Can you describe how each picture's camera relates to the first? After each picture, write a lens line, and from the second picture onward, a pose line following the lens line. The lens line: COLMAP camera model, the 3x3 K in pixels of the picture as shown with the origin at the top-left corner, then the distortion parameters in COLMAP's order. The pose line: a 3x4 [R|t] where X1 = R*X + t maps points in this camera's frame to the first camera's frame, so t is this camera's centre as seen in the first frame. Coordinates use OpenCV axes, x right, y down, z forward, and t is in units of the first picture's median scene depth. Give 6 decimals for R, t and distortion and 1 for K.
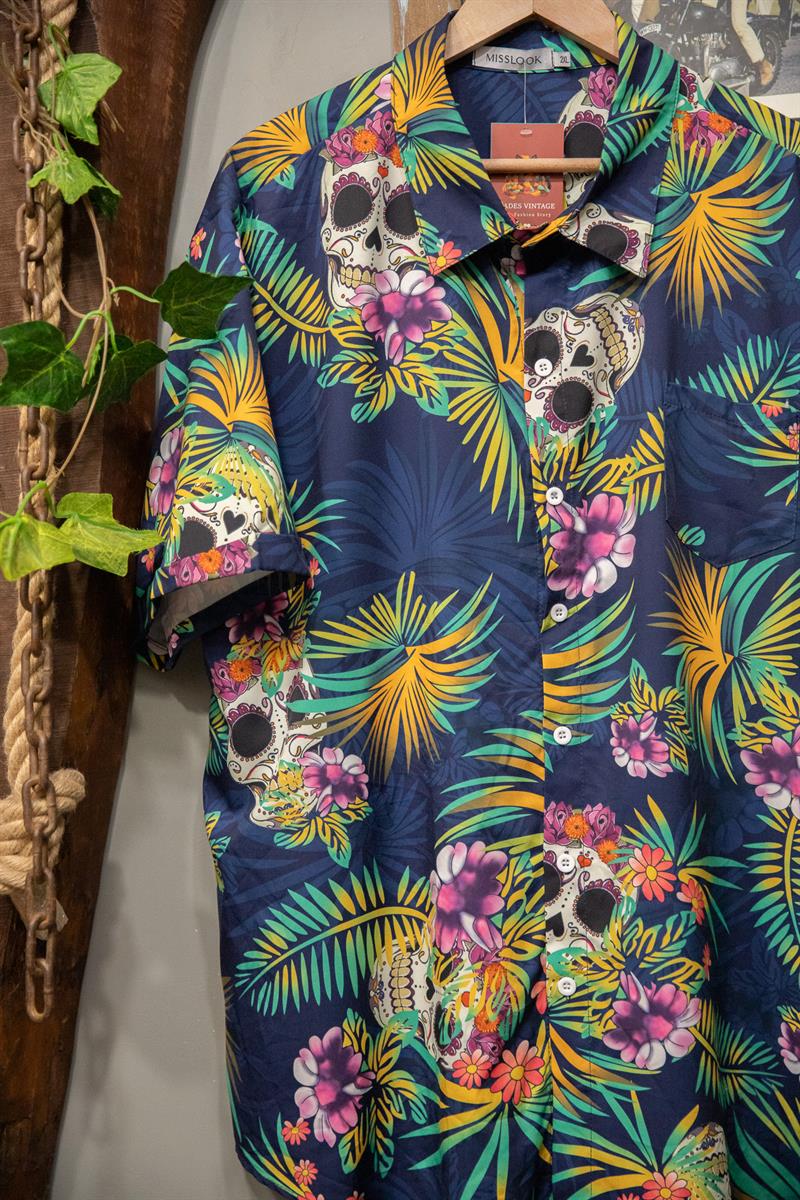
lens RADIAL K [[1685.2, 0, 427.7], [0, 1685.2, 604.6], [0, 0, 1]] dist [0.056506, 0.000000]
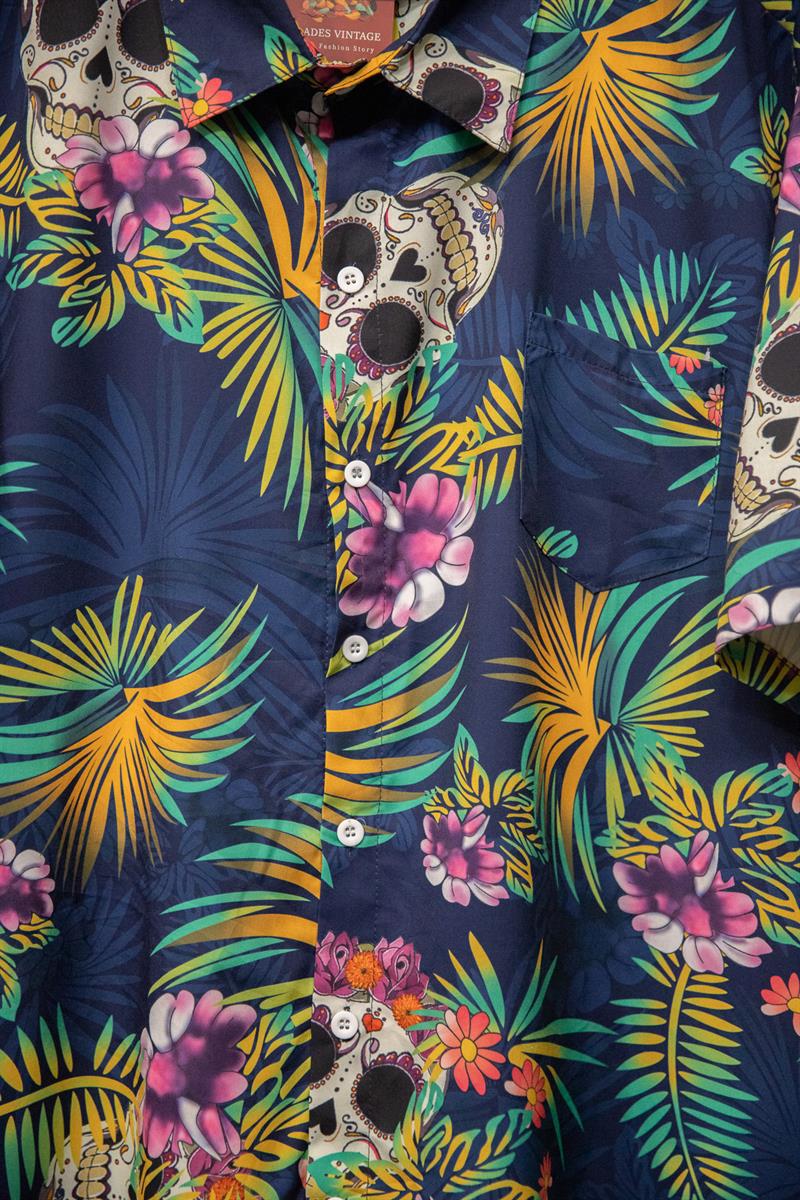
lens RADIAL K [[1930.2, 0, 423.8], [0, 1930.2, 613.4], [0, 0, 1]] dist [0.085969, 0.000000]
pose [[0.997045, 0.047841, 0.060104, 0.058141], [-0.049315, 0.998512, 0.023286, -0.028238], [-0.058901, -0.026181, 0.997920, 0.233439]]
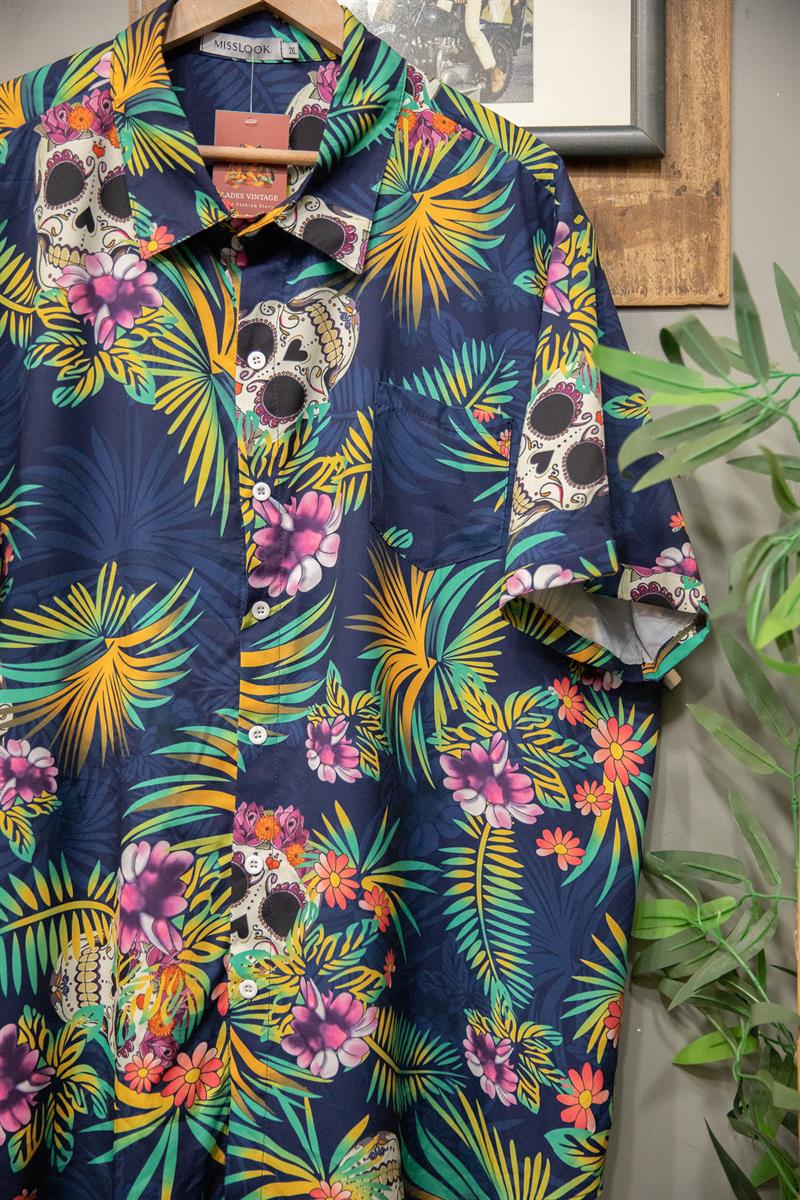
lens RADIAL K [[1365.5, 0, 404.1], [0, 1365.5, 608.5], [0, 0, 1]] dist [0.001635, 0.000000]
pose [[0.997451, 0.040987, 0.058406, 0.114550], [-0.042208, 0.998912, 0.019823, -0.015580], [-0.057530, -0.022237, 0.998096, 0.198785]]
